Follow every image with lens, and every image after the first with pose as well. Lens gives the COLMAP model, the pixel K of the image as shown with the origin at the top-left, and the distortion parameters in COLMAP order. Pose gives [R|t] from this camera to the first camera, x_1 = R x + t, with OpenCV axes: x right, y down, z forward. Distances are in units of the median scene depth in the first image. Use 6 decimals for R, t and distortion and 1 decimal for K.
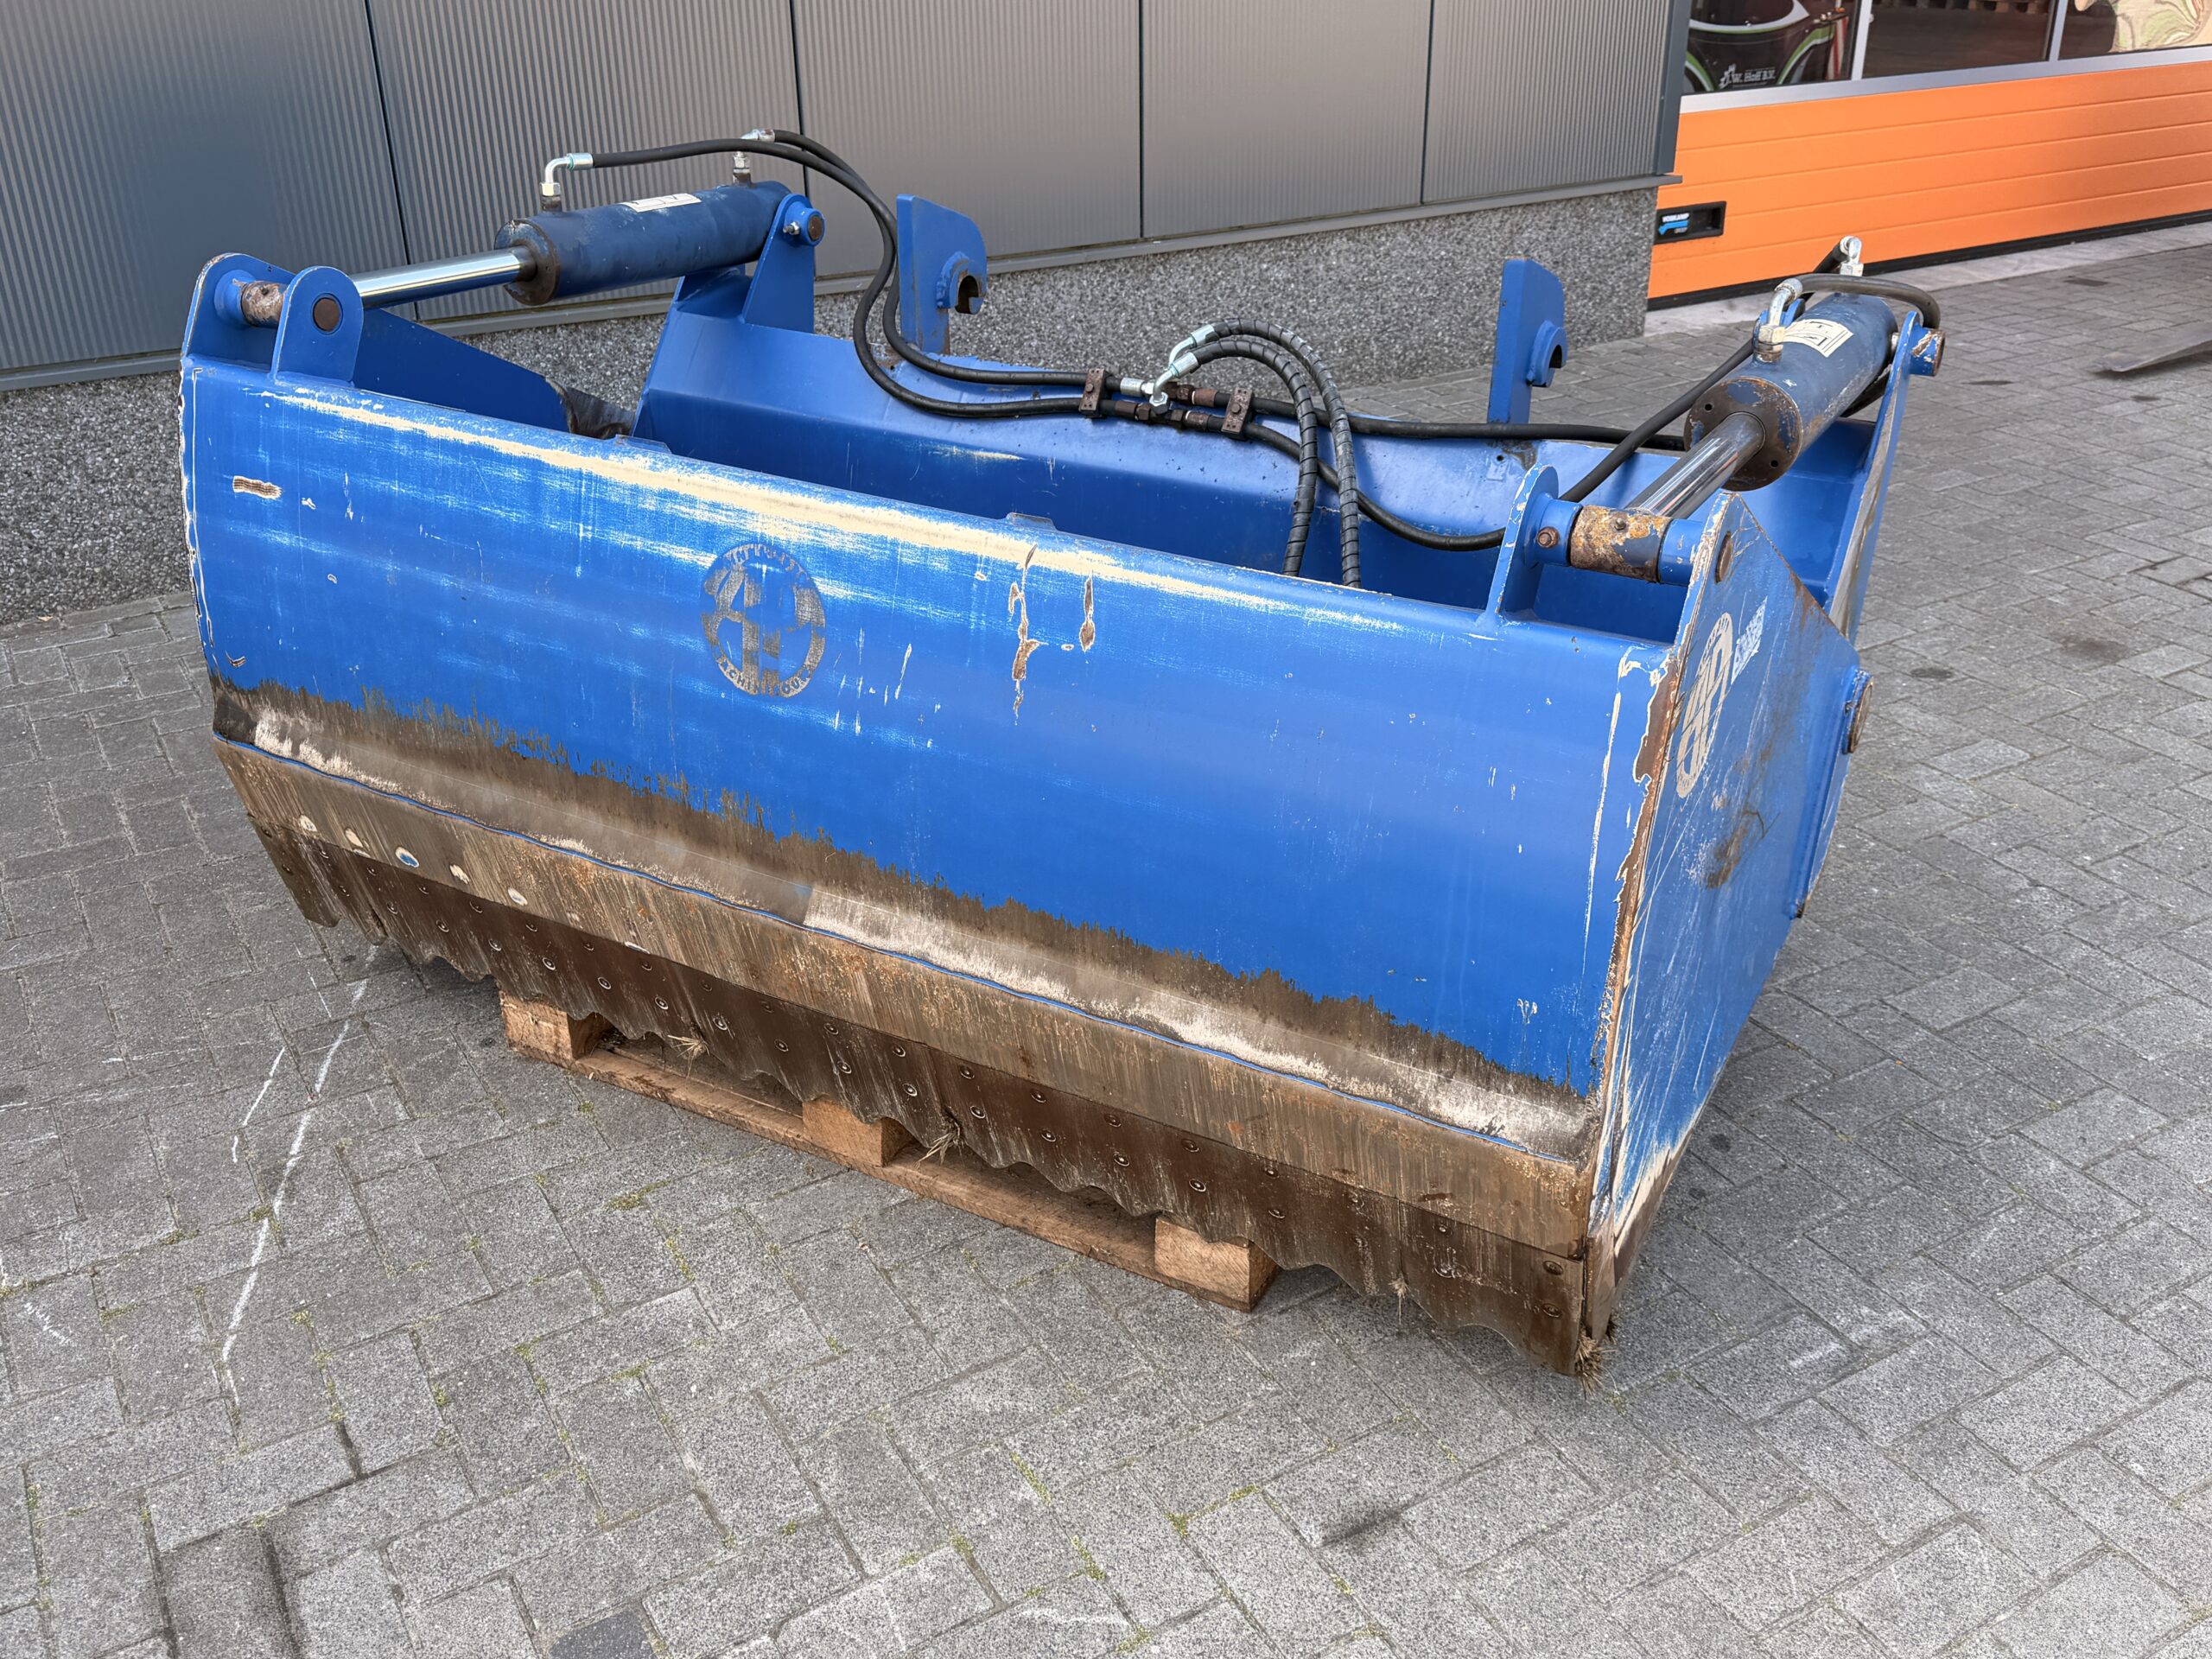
lens RADIAL K [[2013.6, 0, 1105.7], [0, 2013.6, 830.6], [0, 0, 1]] dist [0.001394, -0.023701]
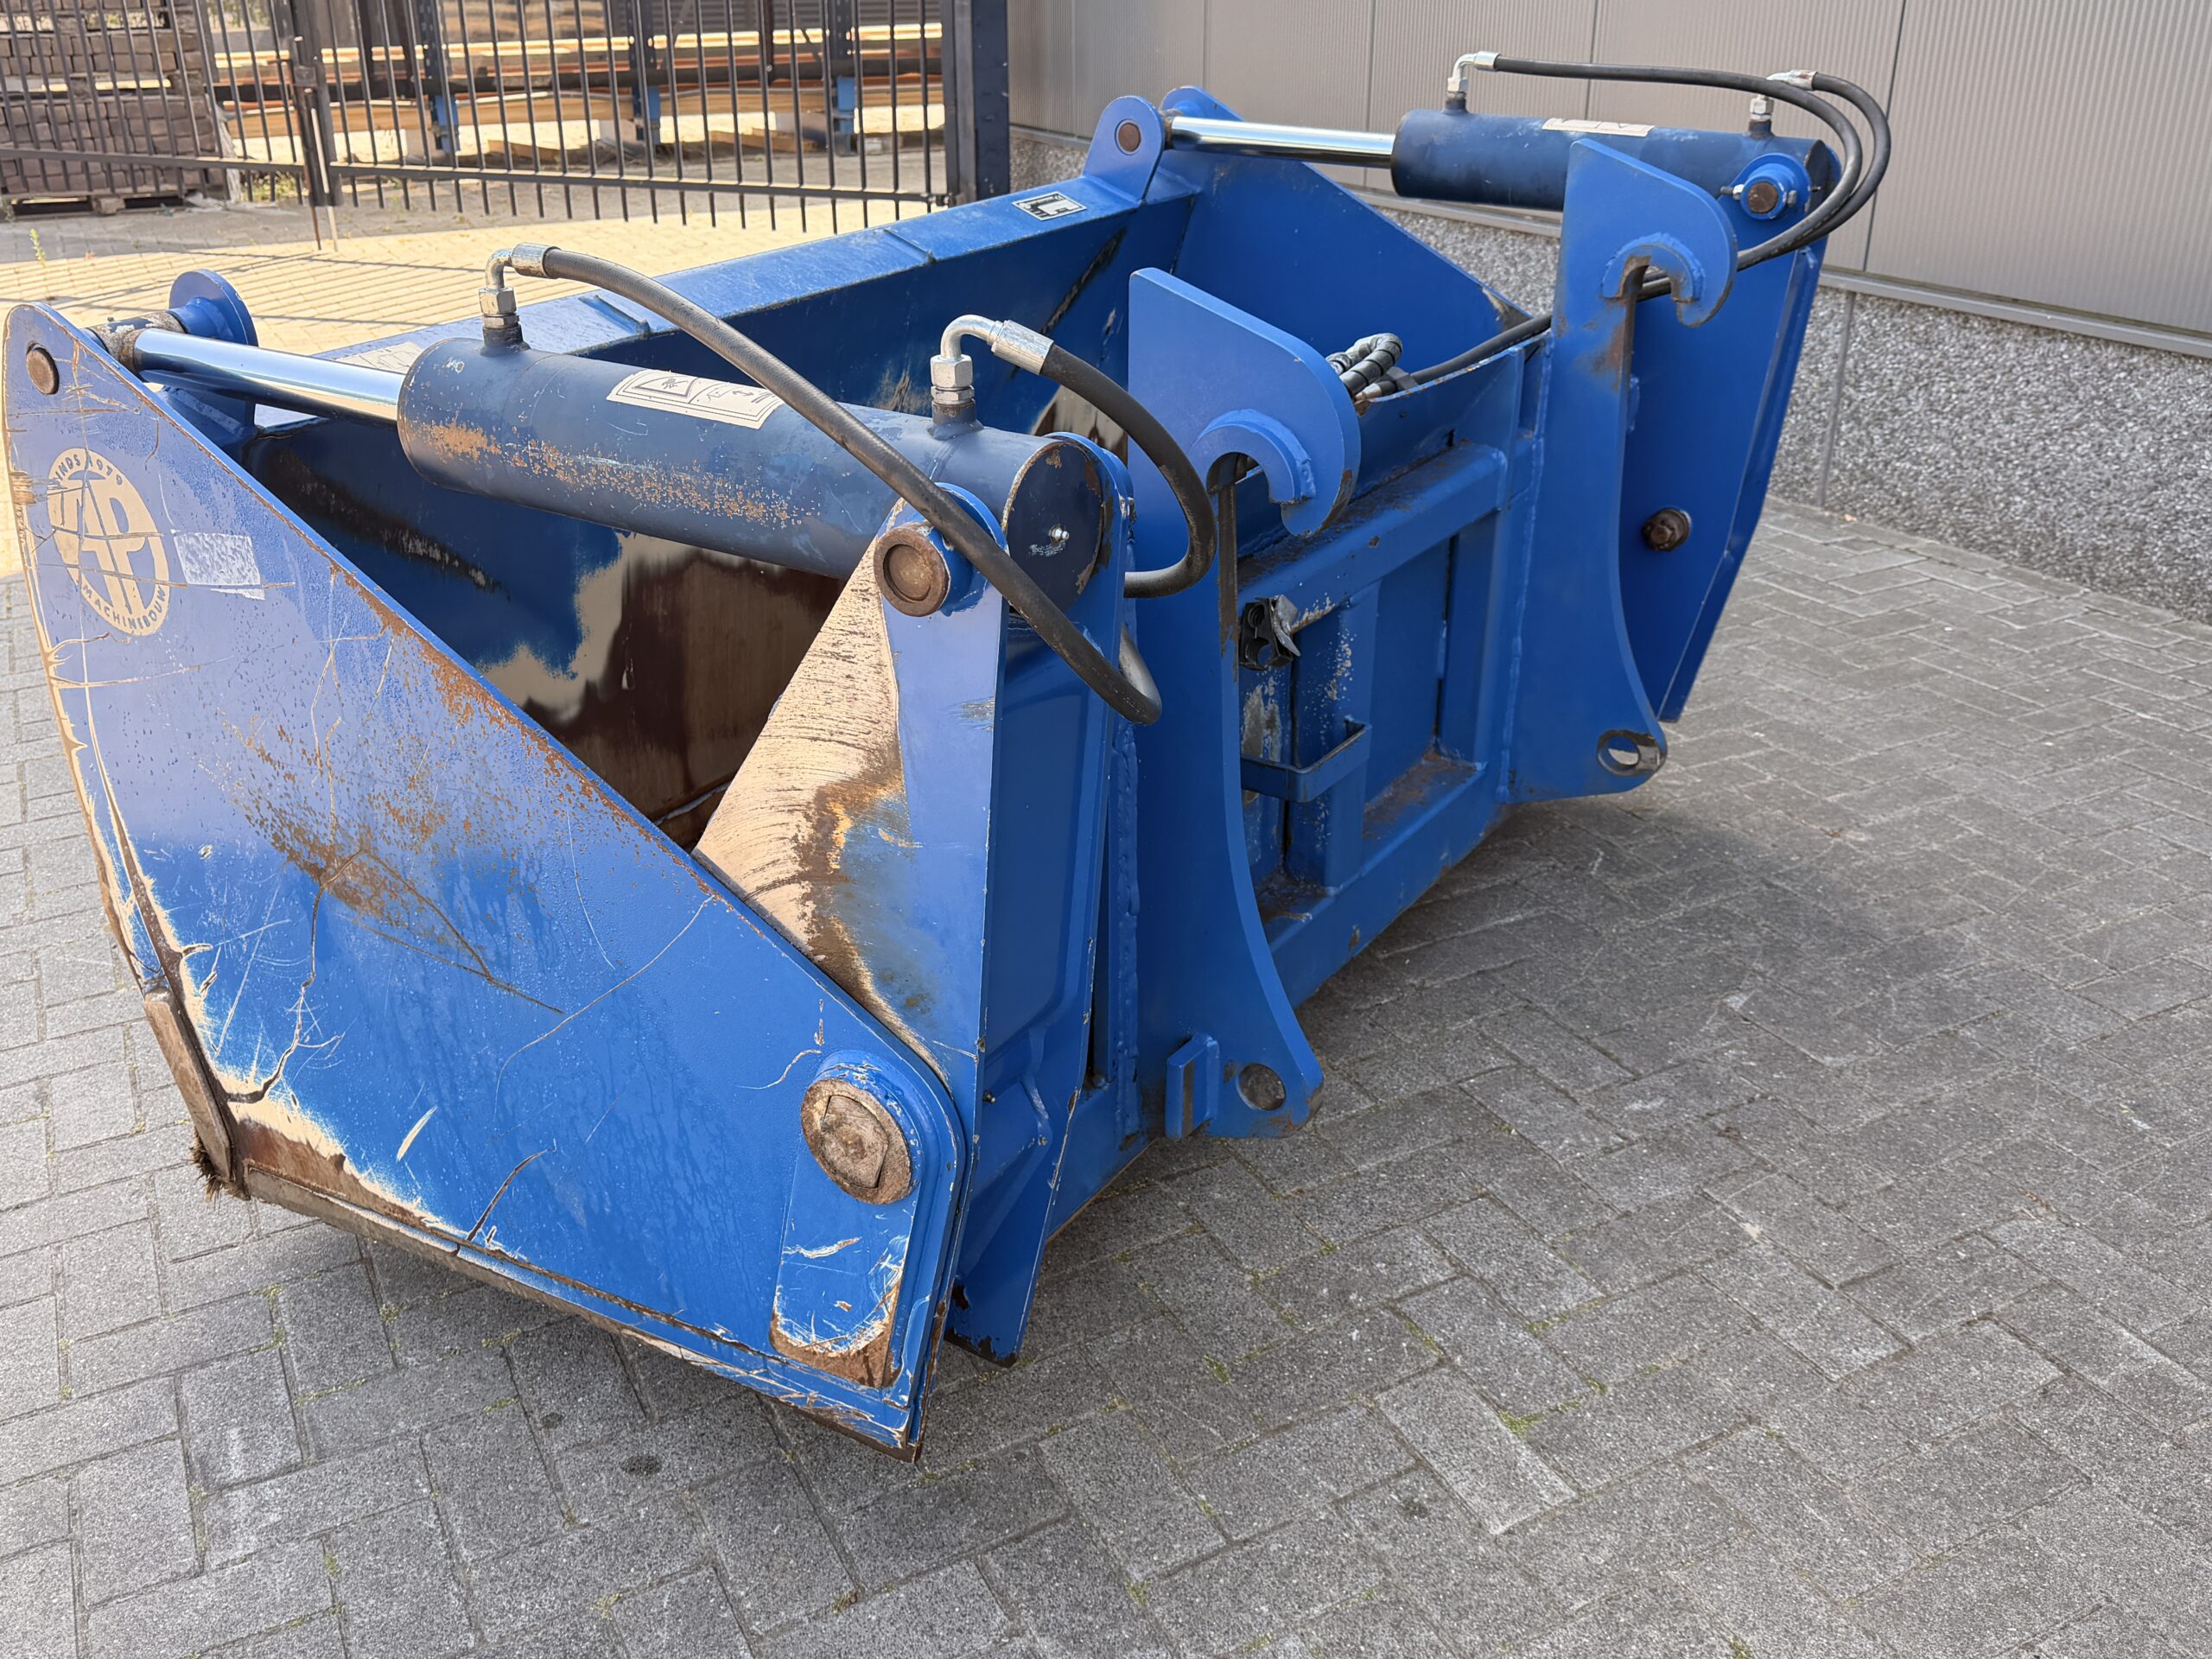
lens RADIAL K [[2013.6, 0, 1098.2], [0, 2013.6, 827.1], [0, 0, 1]] dist [0.001394, -0.023701]
pose [[-0.068346, 0.421121, -0.904426, 0.984113], [-0.427492, 0.806743, 0.407943, -0.451422], [0.901432, 0.414516, 0.124888, 1.117599]]
